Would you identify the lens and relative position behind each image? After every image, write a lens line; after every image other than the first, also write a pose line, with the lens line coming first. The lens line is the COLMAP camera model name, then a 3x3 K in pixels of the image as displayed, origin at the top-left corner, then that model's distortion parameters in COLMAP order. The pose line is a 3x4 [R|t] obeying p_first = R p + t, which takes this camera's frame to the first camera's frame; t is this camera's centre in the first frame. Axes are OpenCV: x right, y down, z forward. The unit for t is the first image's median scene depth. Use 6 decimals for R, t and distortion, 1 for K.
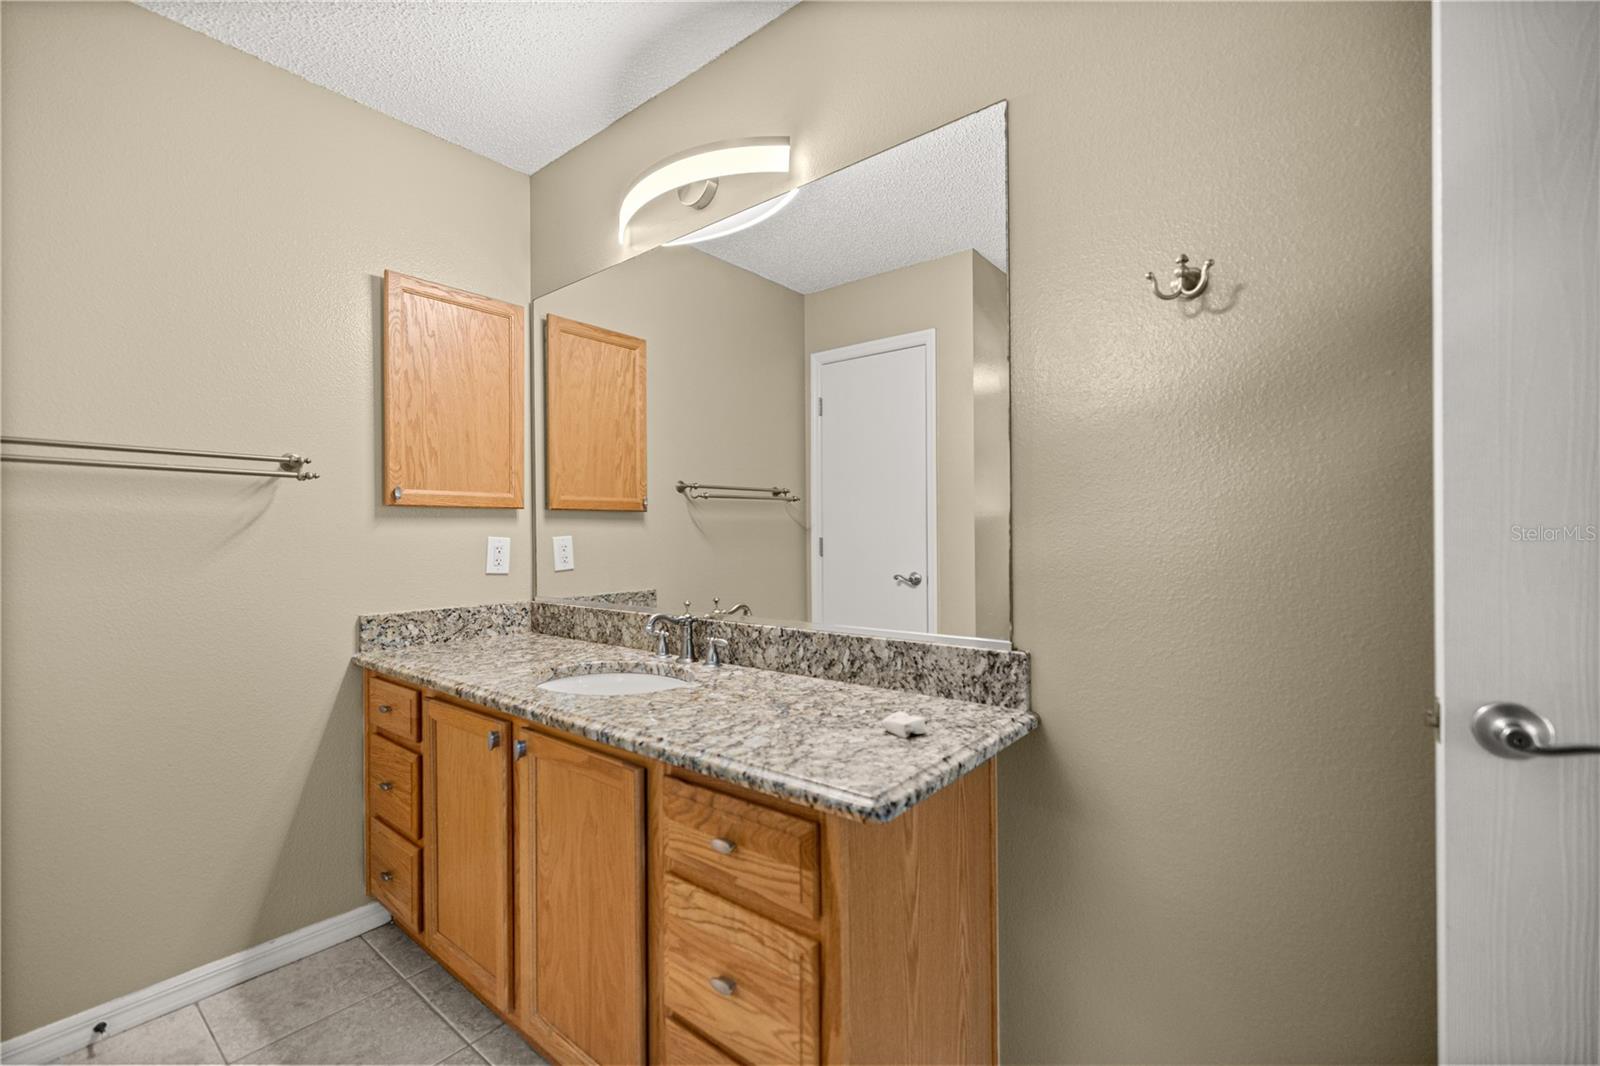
lens RADIAL K [[674.9, 0, 793.5], [0, 674.9, 532.0], [0, 0, 1]] dist [-0.000895, -0.000049]
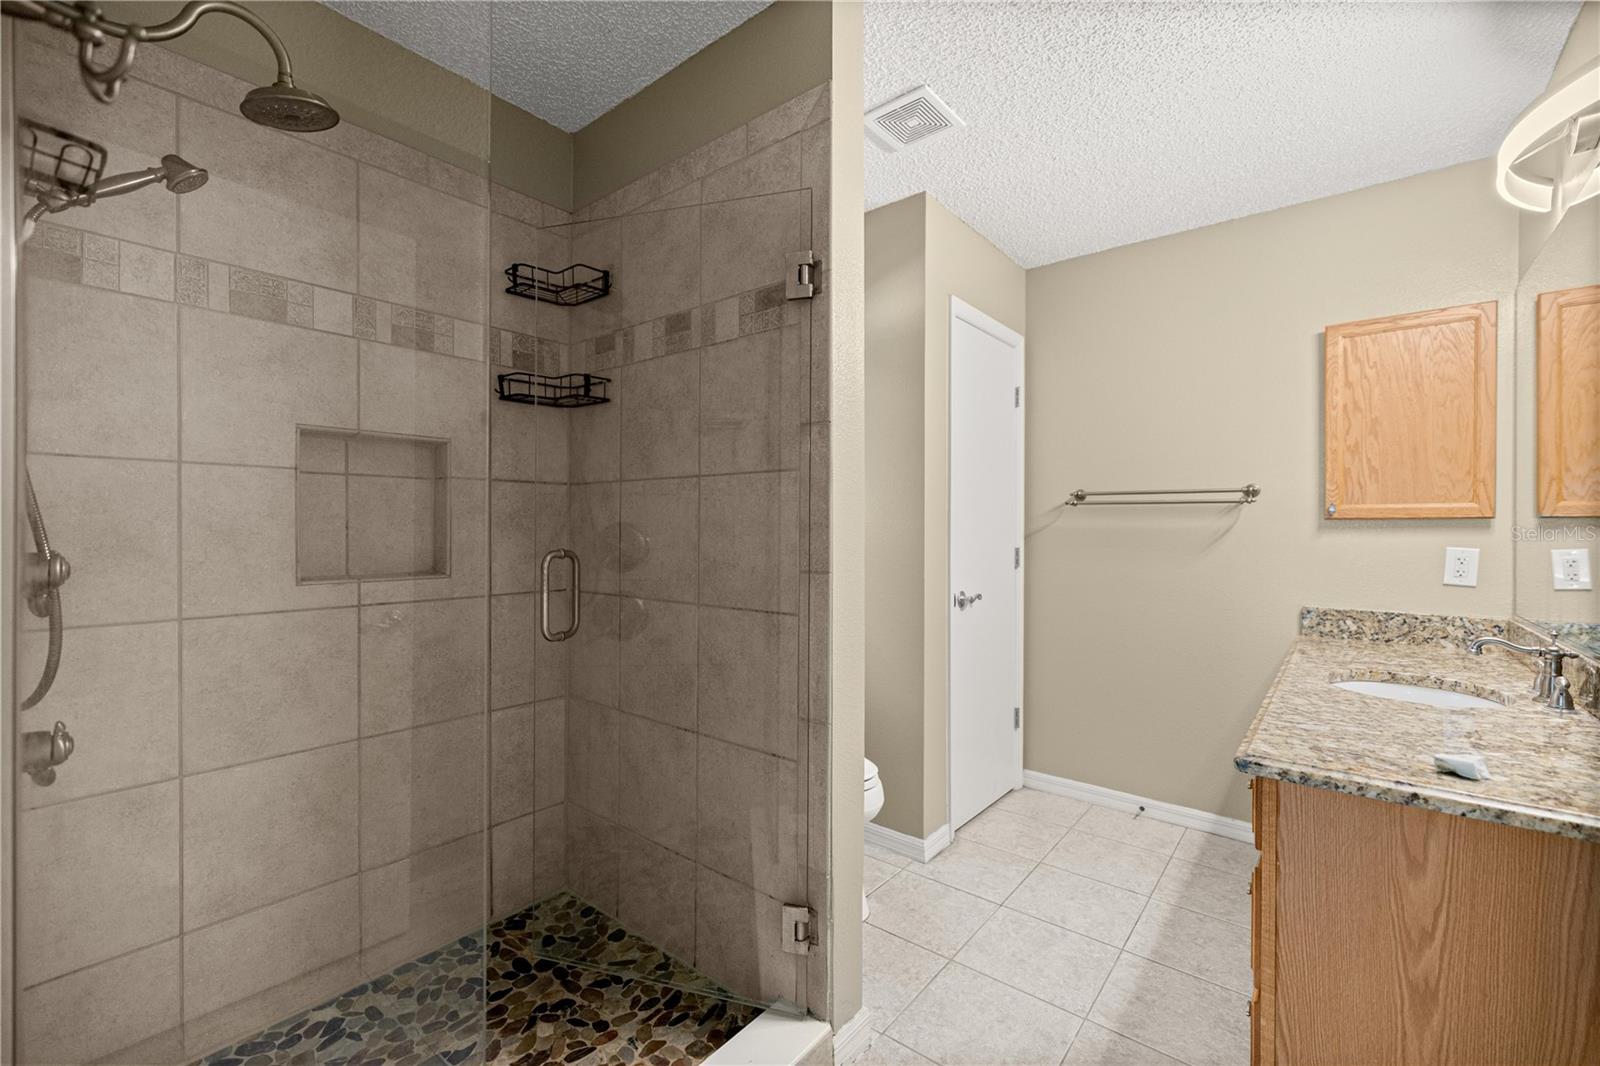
lens RADIAL K [[674.9, 0, 797.0], [0, 674.9, 532.2], [0, 0, 1]] dist [-0.000895, -0.000049]
pose [[-0.006535, 0.007962, -0.999947, 0.604768], [-0.005876, 0.999951, 0.008000, -0.019369], [0.999961, 0.005928, -0.006488, 0.051654]]
